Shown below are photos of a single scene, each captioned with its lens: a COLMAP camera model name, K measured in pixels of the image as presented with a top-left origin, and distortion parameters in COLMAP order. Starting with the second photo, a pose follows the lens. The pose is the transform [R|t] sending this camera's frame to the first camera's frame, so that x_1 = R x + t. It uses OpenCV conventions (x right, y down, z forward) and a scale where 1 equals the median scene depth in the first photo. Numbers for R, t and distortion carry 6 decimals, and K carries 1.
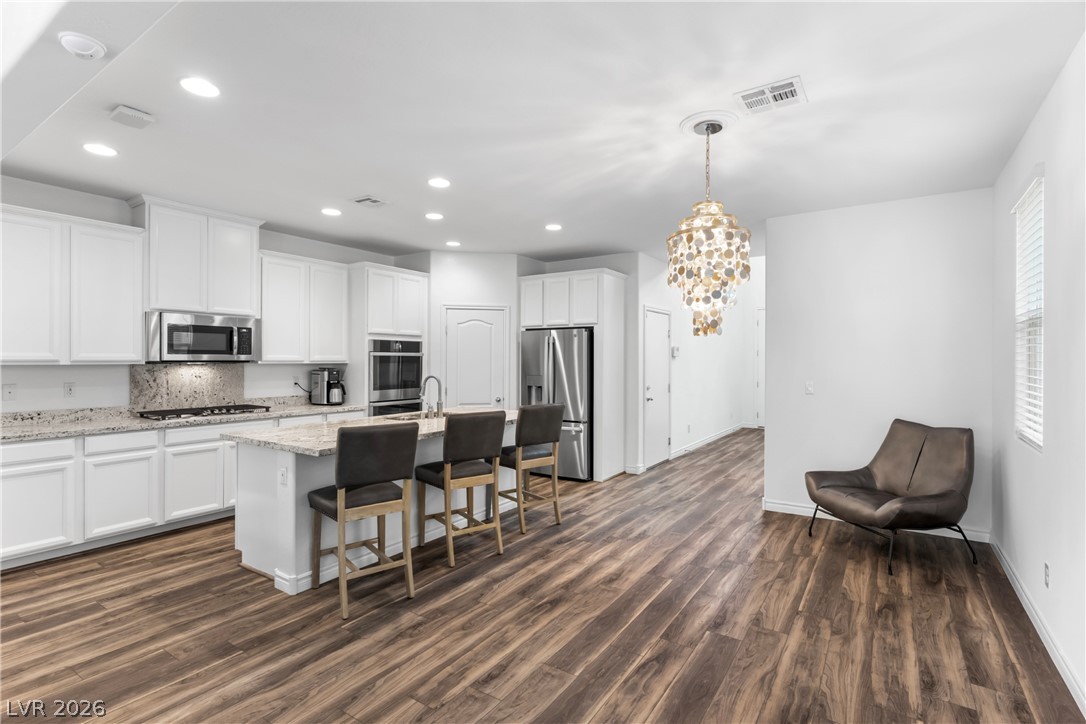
lens RADIAL K [[520.0, 0, 548.5], [0, 520.0, 359.1], [0, 0, 1]] dist [-0.001199, -0.000071]
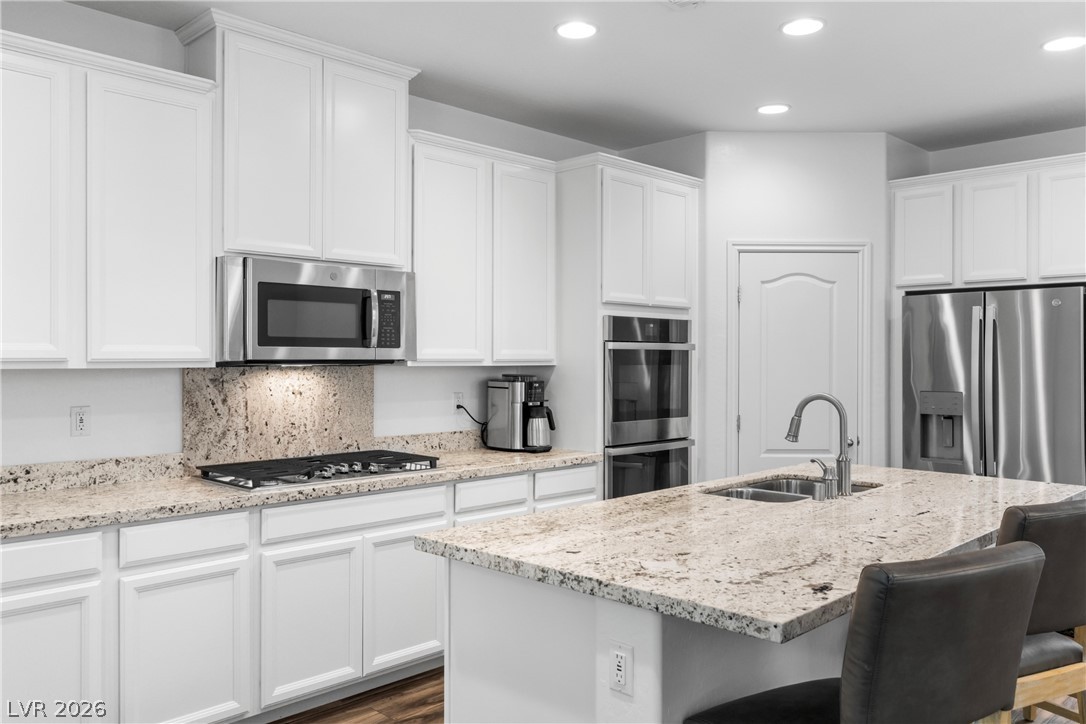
lens RADIAL K [[855.6, 0, 547.5], [0, 855.6, 358.5], [0, 0, 1]] dist [-0.004236, 0.005016]
pose [[0.982298, -0.001001, -0.187324, -0.337832], [0.001316, 0.999998, 0.001557, 0.000515], [0.187322, -0.001776, 0.982297, 0.293570]]
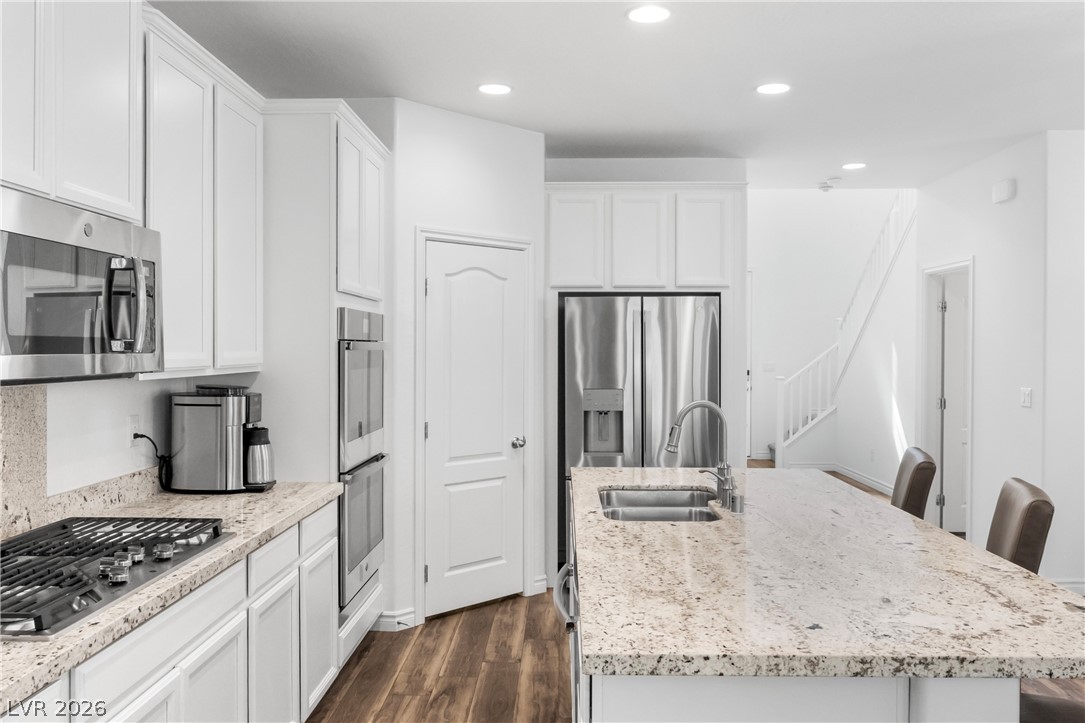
lens RADIAL K [[854.8, 0, 544.9], [0, 854.8, 356.5], [0, 0, 1]] dist [-0.004236, 0.005016]
pose [[0.841135, -0.006338, 0.540788, -0.753151], [-0.001752, 0.999894, 0.014444, -0.015757], [-0.540822, -0.013097, 0.841035, 0.538881]]
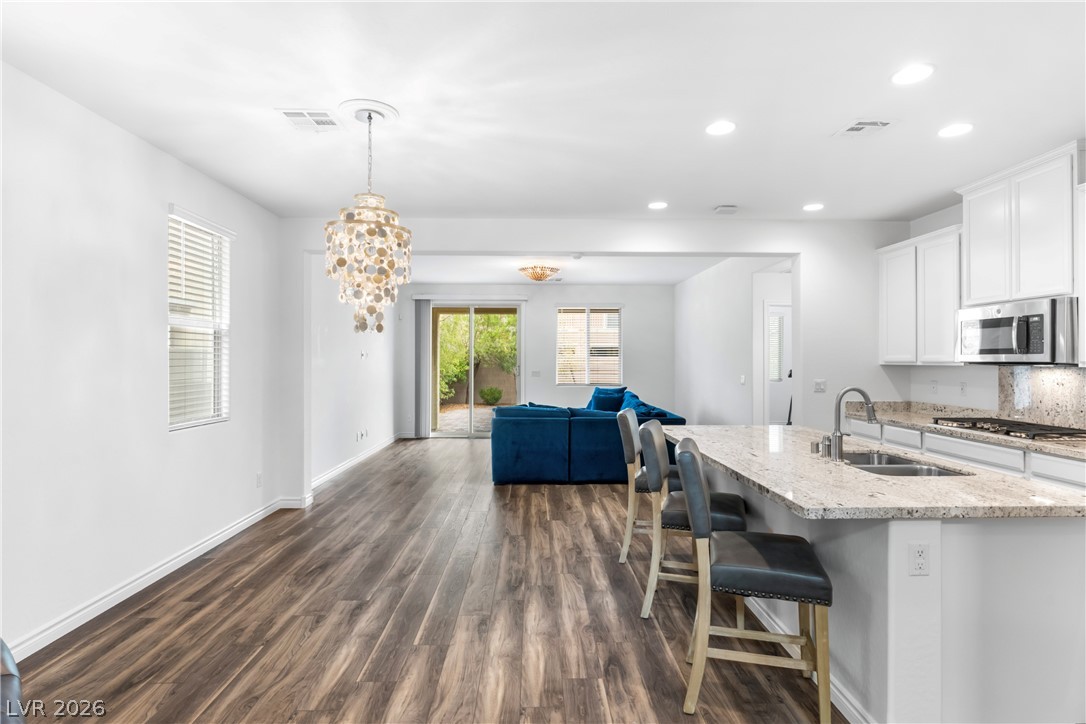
lens RADIAL K [[560.1, 0, 545.4], [0, 560.1, 359.9], [0, 0, 1]] dist [0.002238, 0.001136]
pose [[-0.824318, -0.002922, -0.566119, 0.439316], [-0.000826, 0.999992, -0.003958, 0.003673], [0.566126, -0.002795, -0.824314, 1.436448]]
